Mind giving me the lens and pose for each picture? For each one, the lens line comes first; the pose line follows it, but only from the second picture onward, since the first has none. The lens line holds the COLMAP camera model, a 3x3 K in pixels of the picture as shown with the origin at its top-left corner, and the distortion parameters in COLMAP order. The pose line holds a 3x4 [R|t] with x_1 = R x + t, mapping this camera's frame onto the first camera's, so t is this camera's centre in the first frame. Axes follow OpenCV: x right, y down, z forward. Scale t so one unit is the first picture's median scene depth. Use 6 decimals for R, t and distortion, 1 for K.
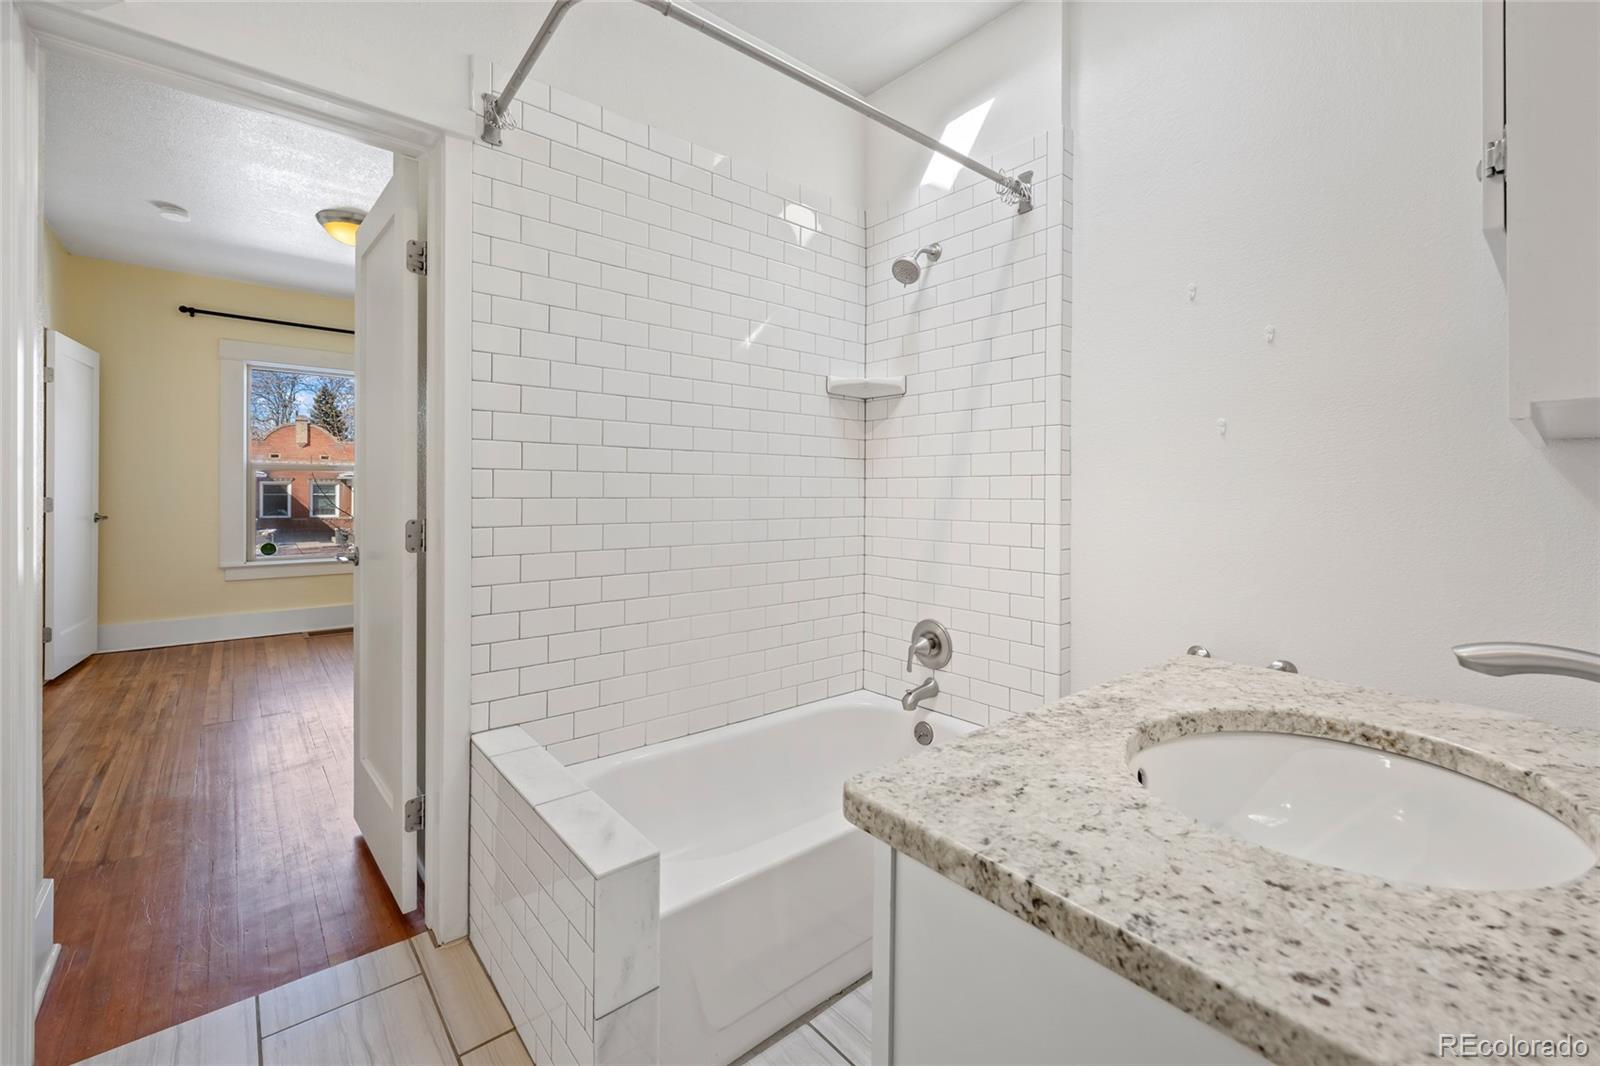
lens RADIAL K [[671.6, 0, 793.7], [0, 671.6, 486.5], [0, 0, 1]] dist [-0.000140, -0.000063]
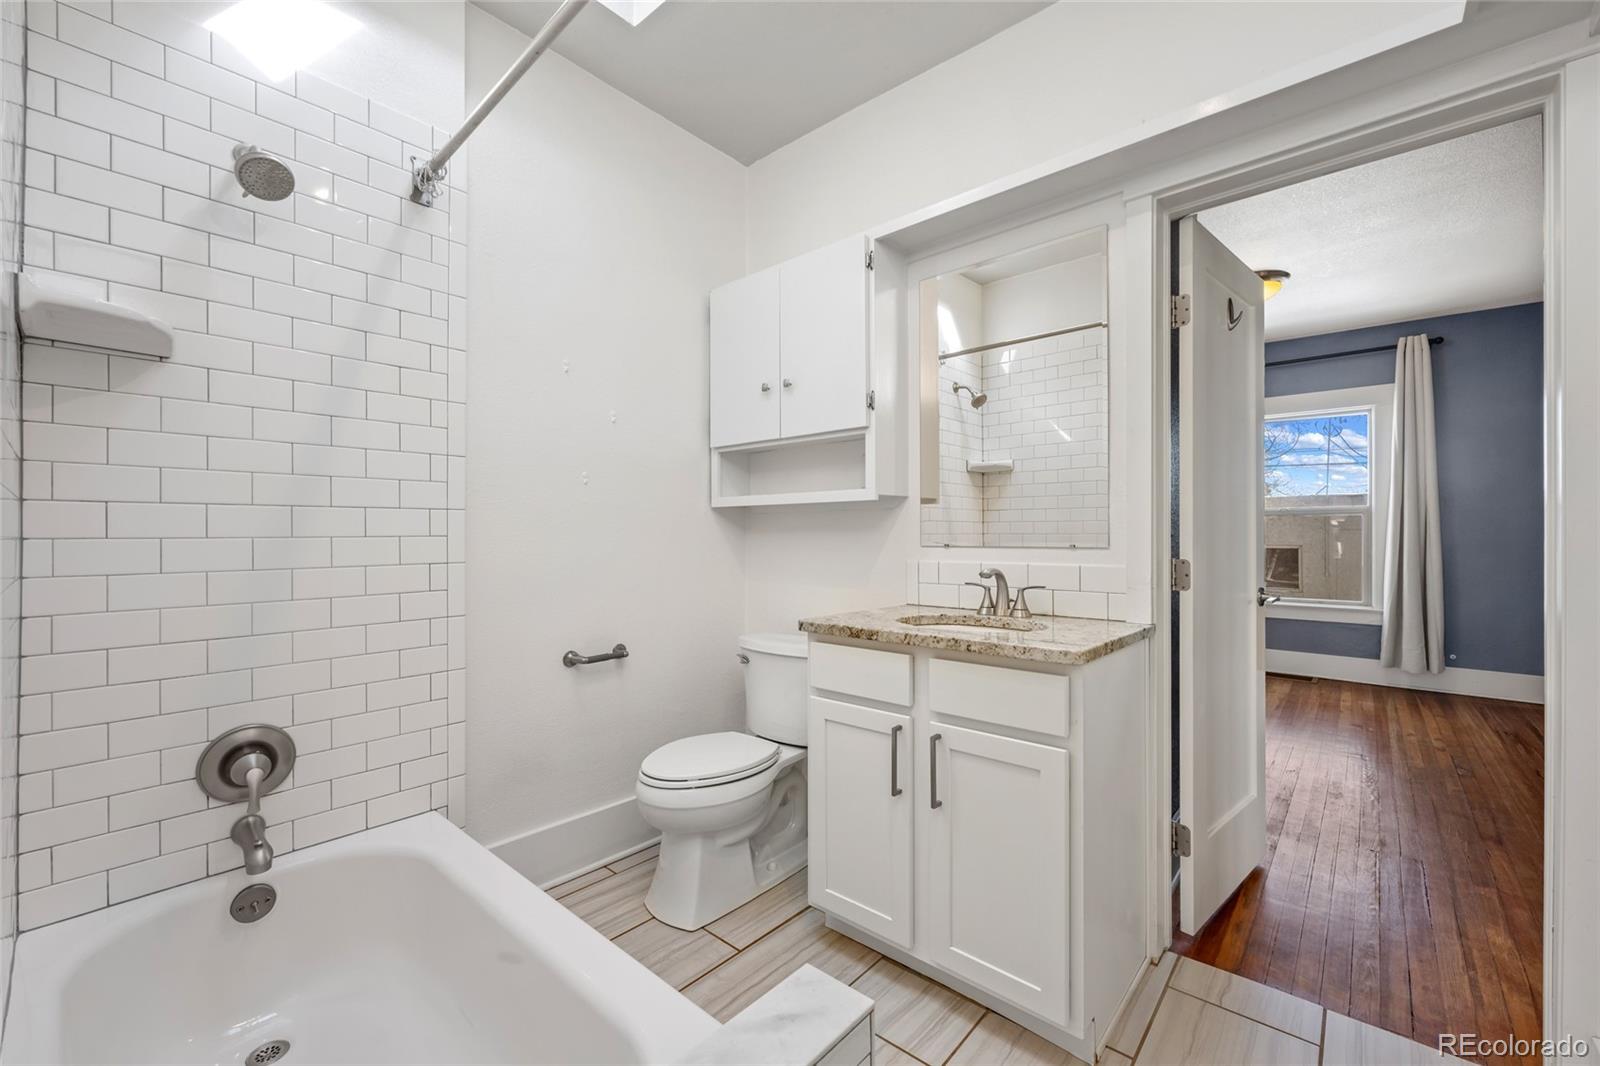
lens RADIAL K [[637.3, 0, 802.2], [0, 637.3, 524.7], [0, 0, 1]] dist [-0.001699, -0.000128]
pose [[-0.117385, 0.004751, 0.993075, -0.494641], [-0.010124, 0.999931, -0.005980, 0.003723], [-0.993035, -0.010756, -0.117328, 0.575059]]
